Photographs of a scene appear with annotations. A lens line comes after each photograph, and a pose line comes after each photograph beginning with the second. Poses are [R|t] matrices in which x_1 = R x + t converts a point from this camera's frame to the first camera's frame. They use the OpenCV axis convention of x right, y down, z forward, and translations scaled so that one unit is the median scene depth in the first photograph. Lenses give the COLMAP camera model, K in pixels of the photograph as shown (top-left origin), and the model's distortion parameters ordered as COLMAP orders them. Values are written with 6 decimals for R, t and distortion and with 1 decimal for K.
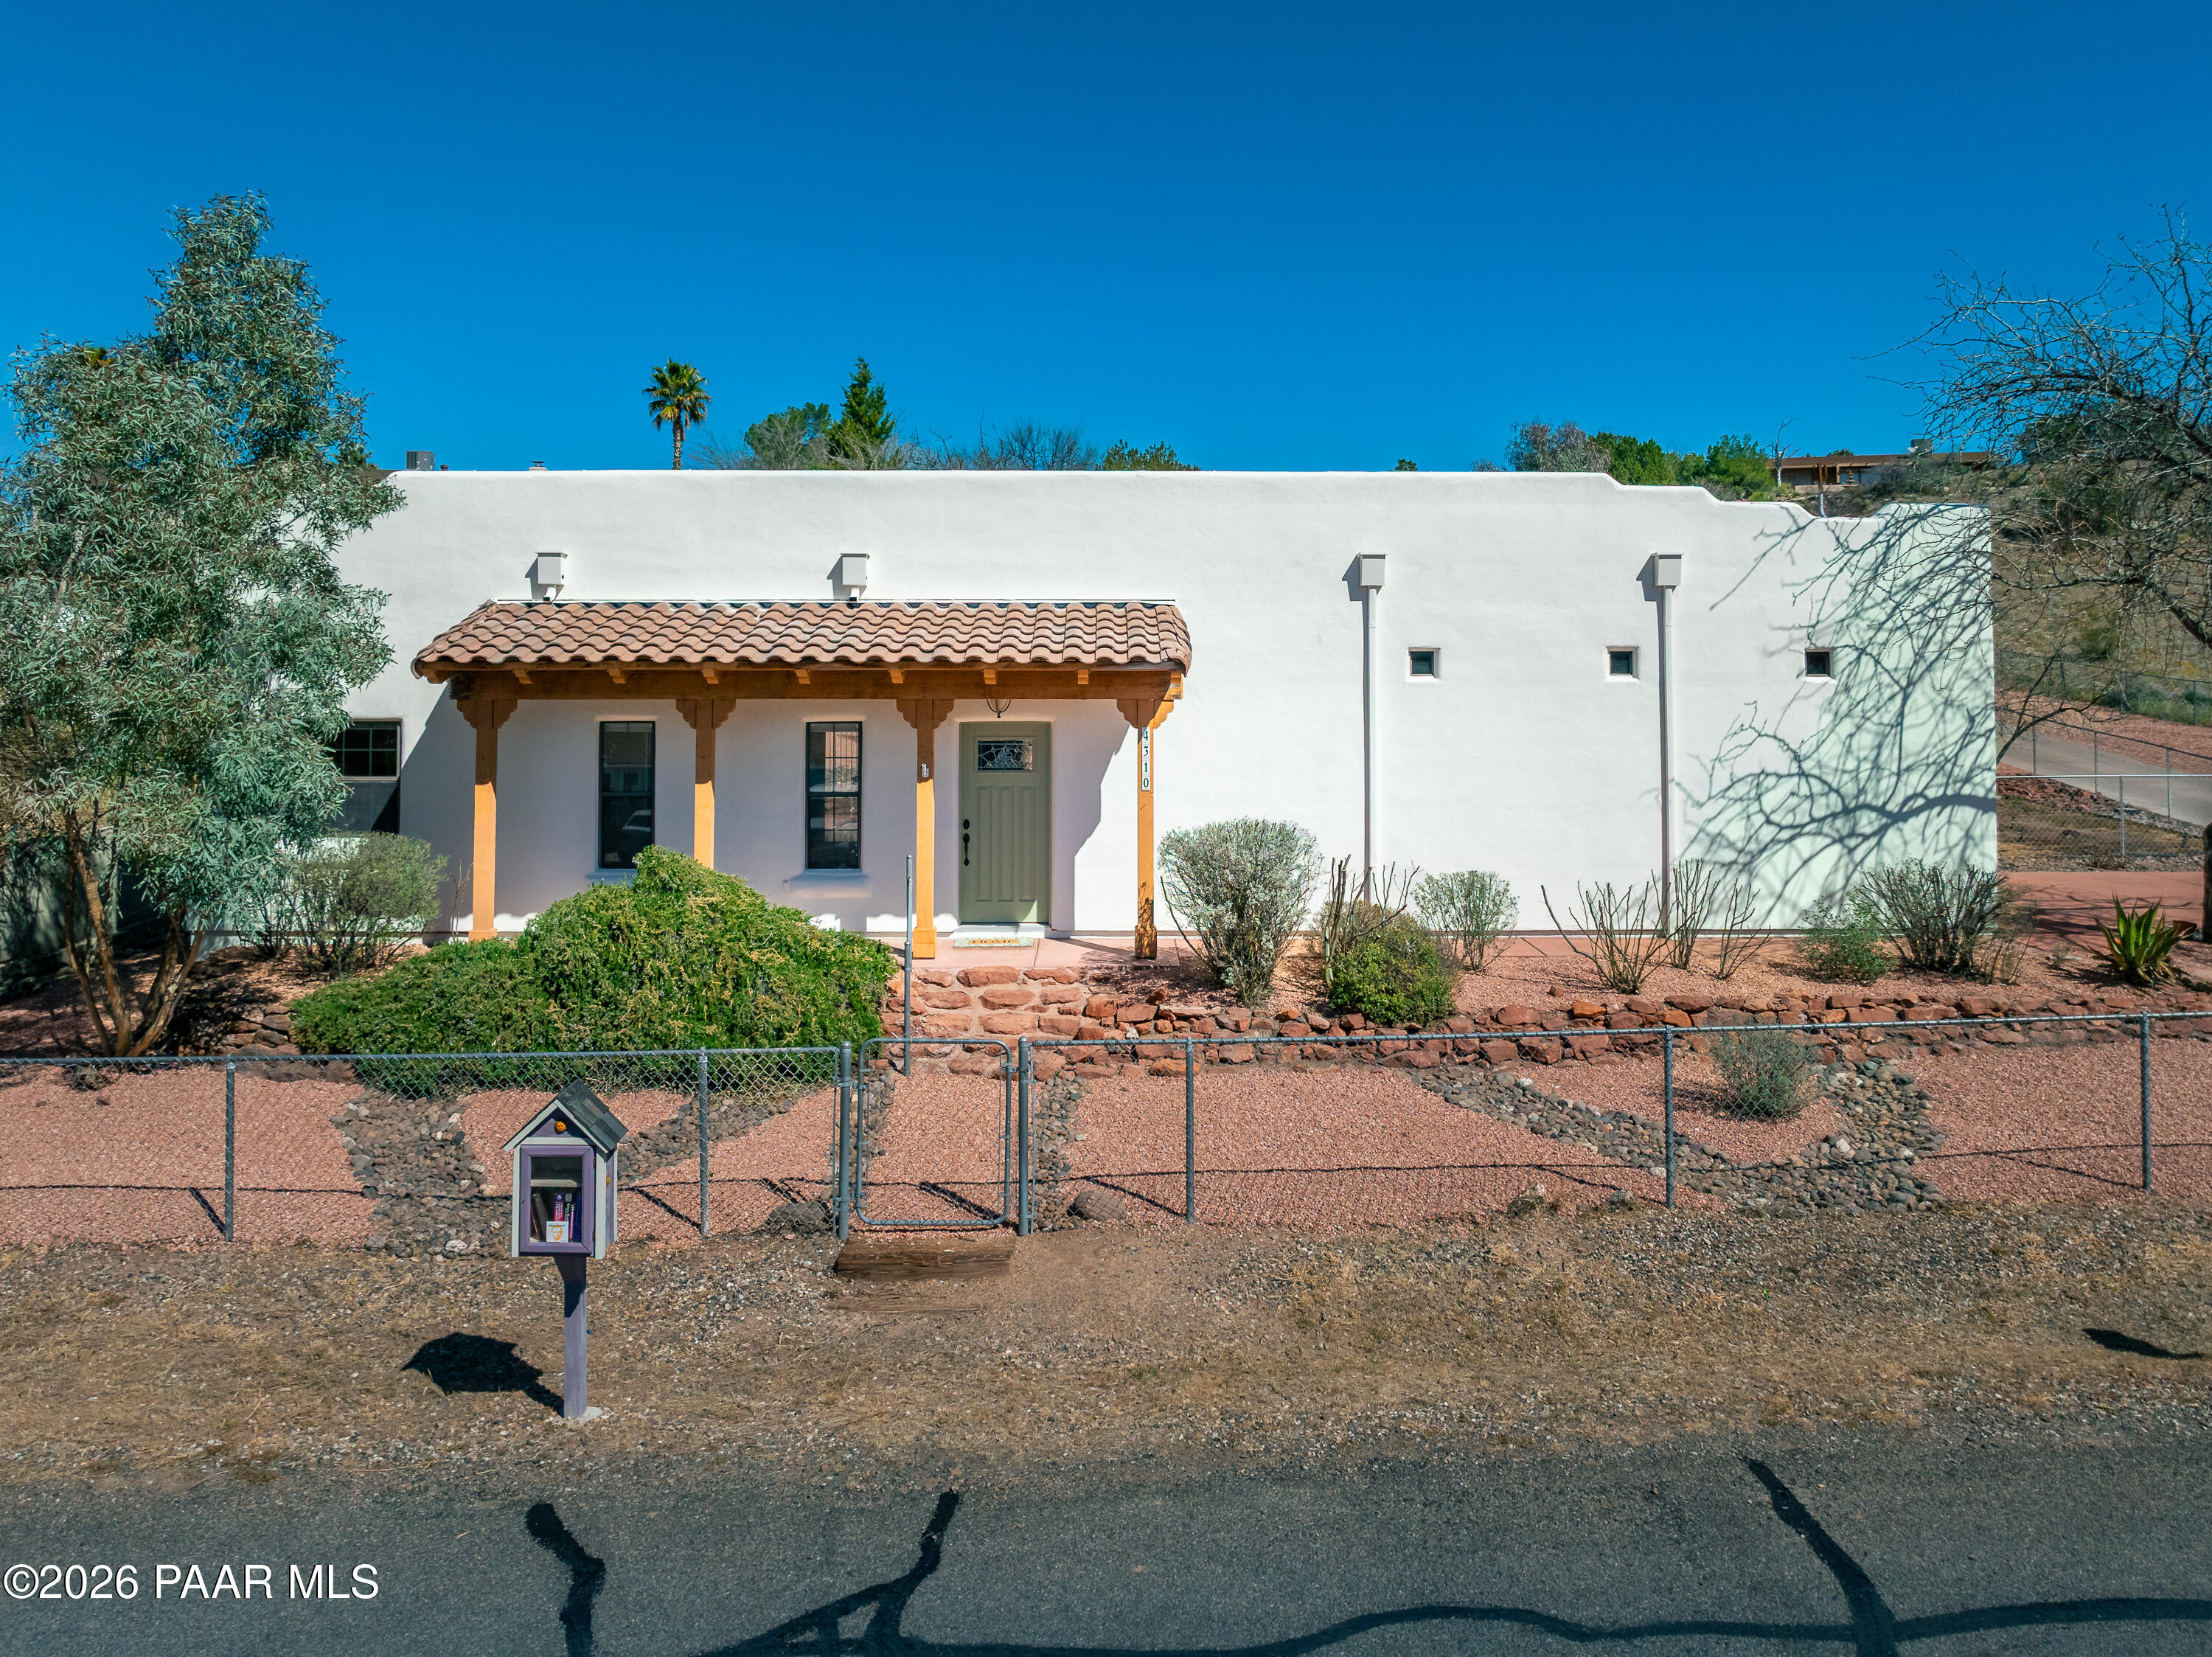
lens RADIAL K [[1583.9, 0, 1087.3], [0, 1583.9, 805.2], [0, 0, 1]] dist [-0.039227, 0.006291]
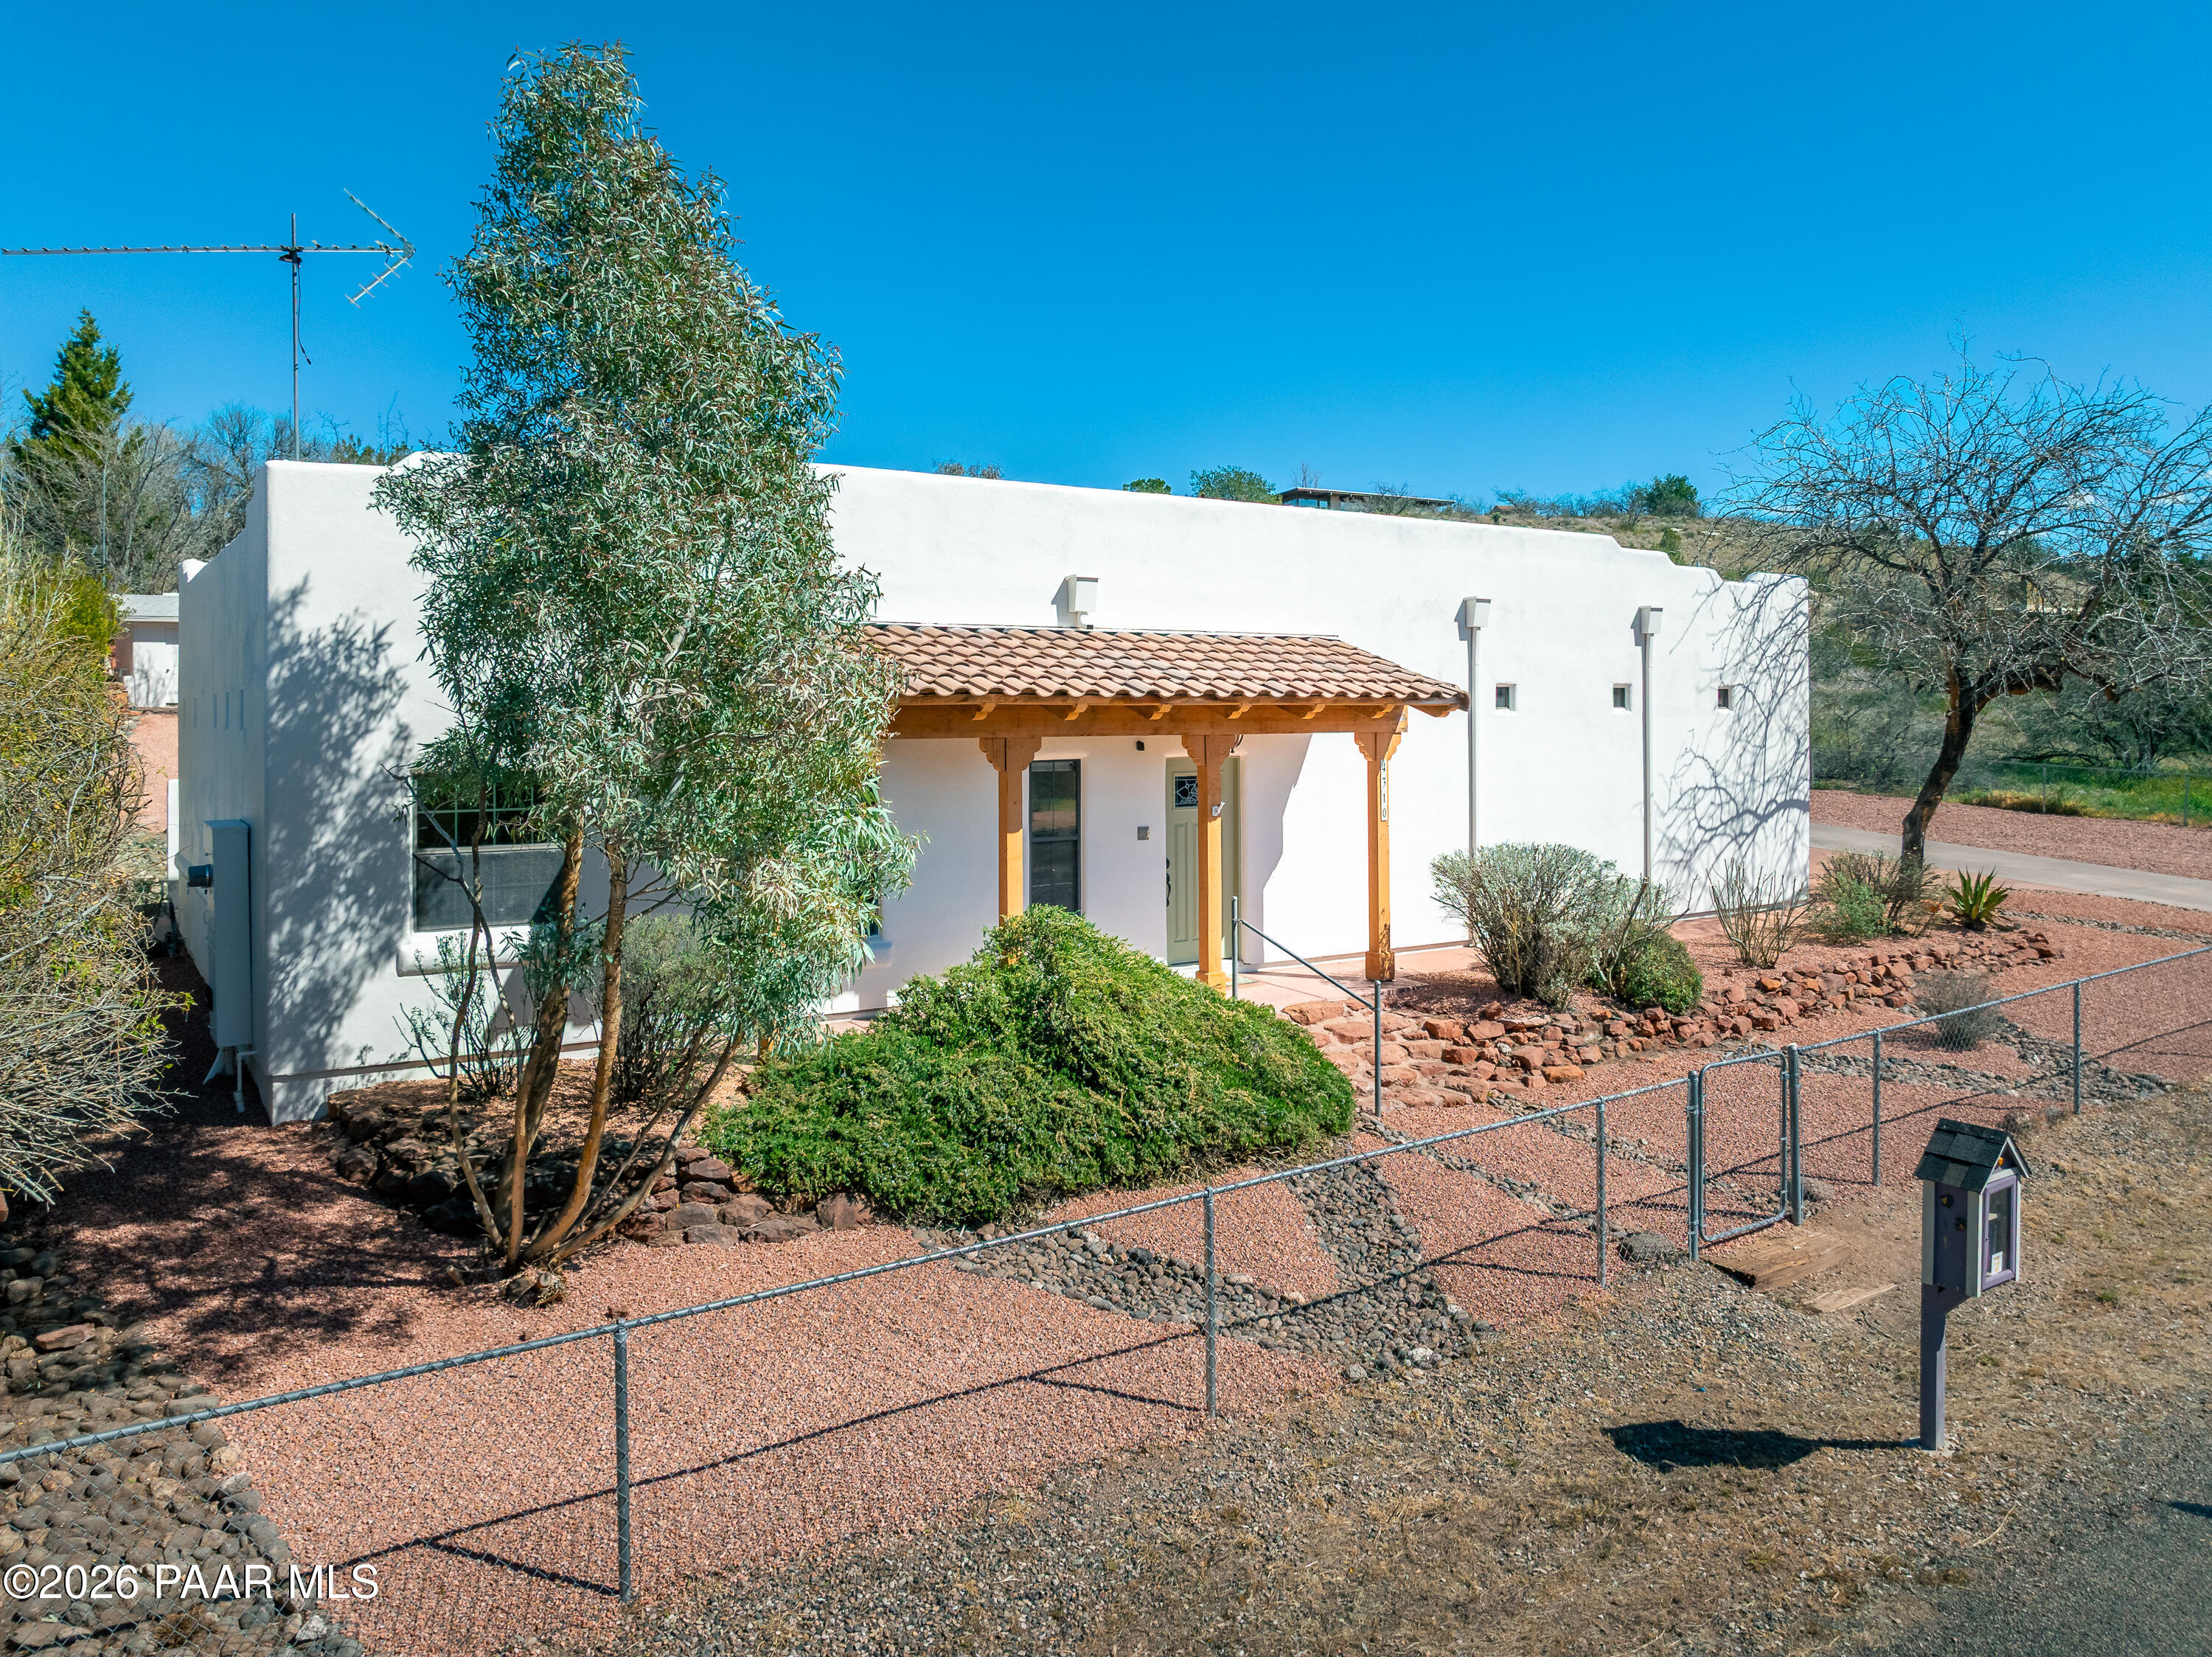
lens RADIAL K [[1583.9, 0, 1093.0], [0, 1583.9, 839.9], [0, 0, 1]] dist [-0.039227, 0.006291]
pose [[0.840643, -0.045776, 0.539652, -0.641563], [0.042107, 0.998930, 0.019142, -0.022653], [-0.539951, 0.006631, 0.841670, 0.215431]]
